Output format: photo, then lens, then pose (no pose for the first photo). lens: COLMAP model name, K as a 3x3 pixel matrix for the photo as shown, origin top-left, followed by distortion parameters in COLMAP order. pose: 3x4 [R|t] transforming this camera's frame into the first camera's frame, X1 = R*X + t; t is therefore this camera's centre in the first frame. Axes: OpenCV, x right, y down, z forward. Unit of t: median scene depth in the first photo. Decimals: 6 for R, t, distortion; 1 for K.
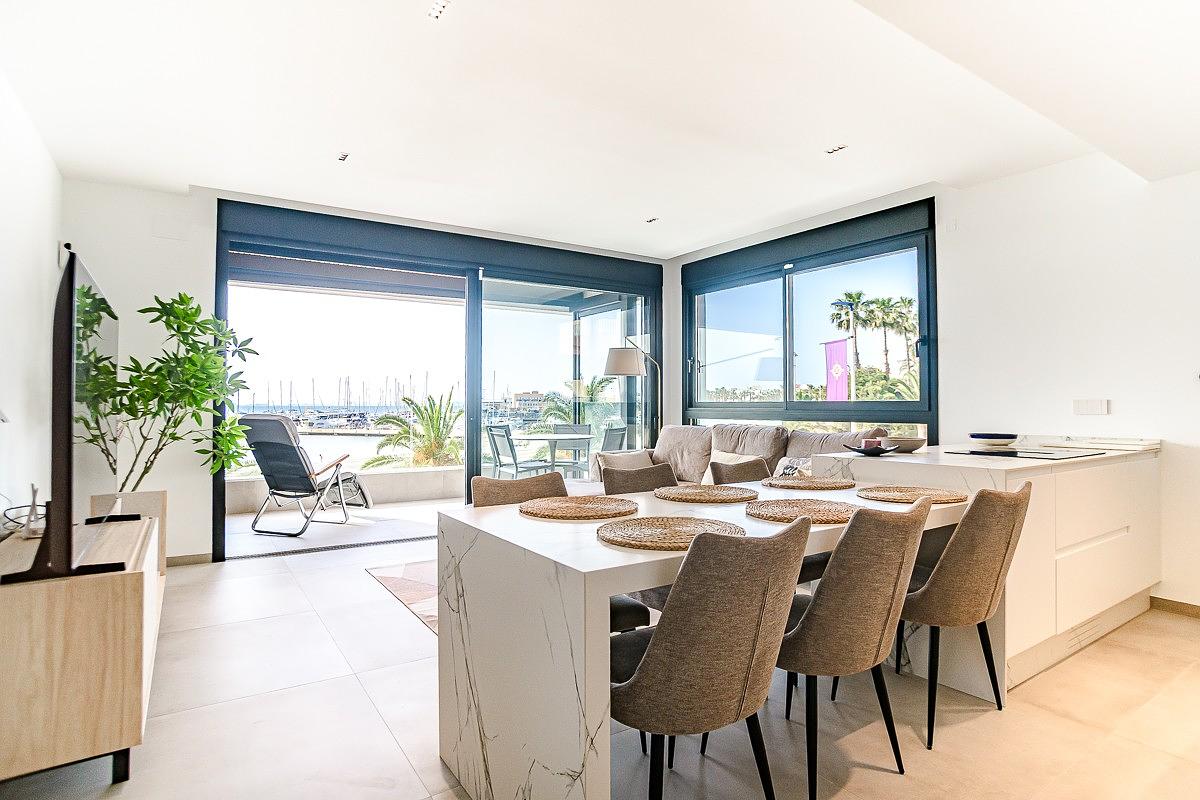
lens RADIAL K [[667.7, 0, 624.0], [0, 667.7, 406.0], [0, 0, 1]] dist [0.002531, 0.000961]
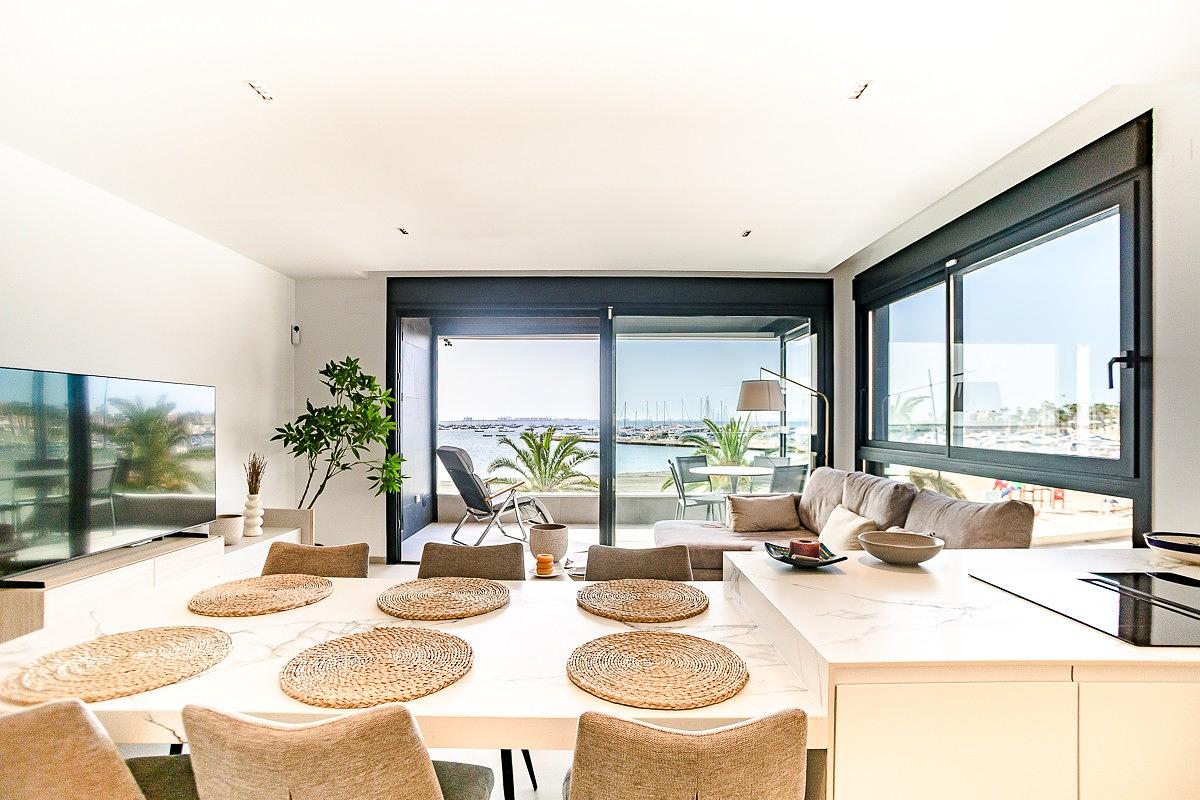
lens RADIAL K [[610.0, 0, 608.1], [0, 610.0, 429.9], [0, 0, 1]] dist [0.020560, 0.001797]
pose [[0.821604, 0.012403, -0.569924, 0.317701], [-0.002395, 0.999830, 0.018306, -0.036661], [0.570054, -0.013675, 0.821493, 0.230520]]
